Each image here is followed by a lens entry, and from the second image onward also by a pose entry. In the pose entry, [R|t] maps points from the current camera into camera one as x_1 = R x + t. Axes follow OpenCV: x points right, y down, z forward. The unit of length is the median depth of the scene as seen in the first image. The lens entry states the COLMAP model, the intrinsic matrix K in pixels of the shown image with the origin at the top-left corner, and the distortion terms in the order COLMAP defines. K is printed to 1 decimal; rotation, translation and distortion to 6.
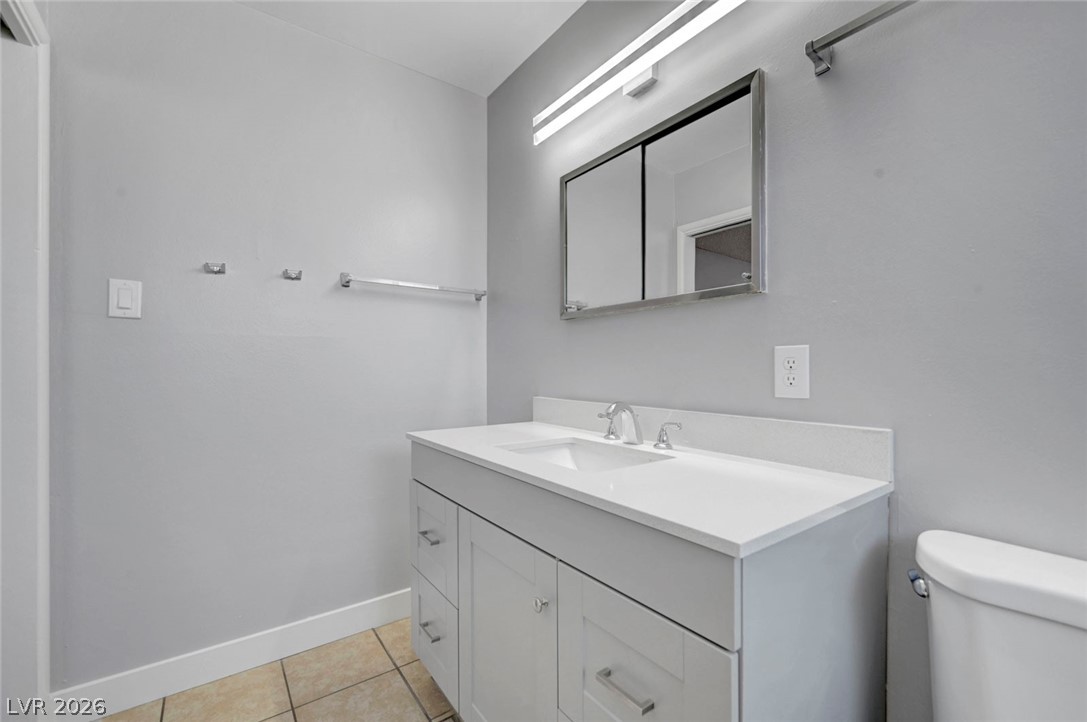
lens RADIAL K [[450.9, 0, 540.8], [0, 450.9, 370.3], [0, 0, 1]] dist [-0.000785, -0.000703]
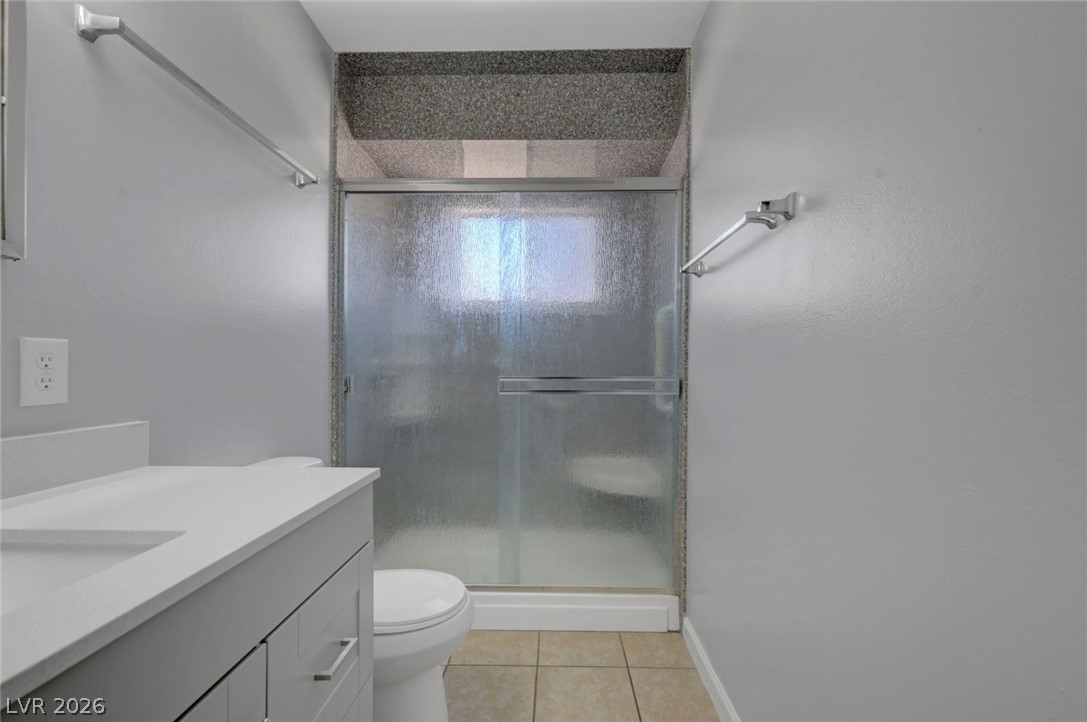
lens RADIAL K [[450.9, 0, 540.9], [0, 450.9, 369.4], [0, 0, 1]] dist [-0.000785, -0.000703]
pose [[-0.782872, -0.013500, 0.622037, -0.611881], [-0.012740, 0.999903, 0.005666, -0.015871], [-0.622053, -0.003489, -0.782968, 1.062081]]
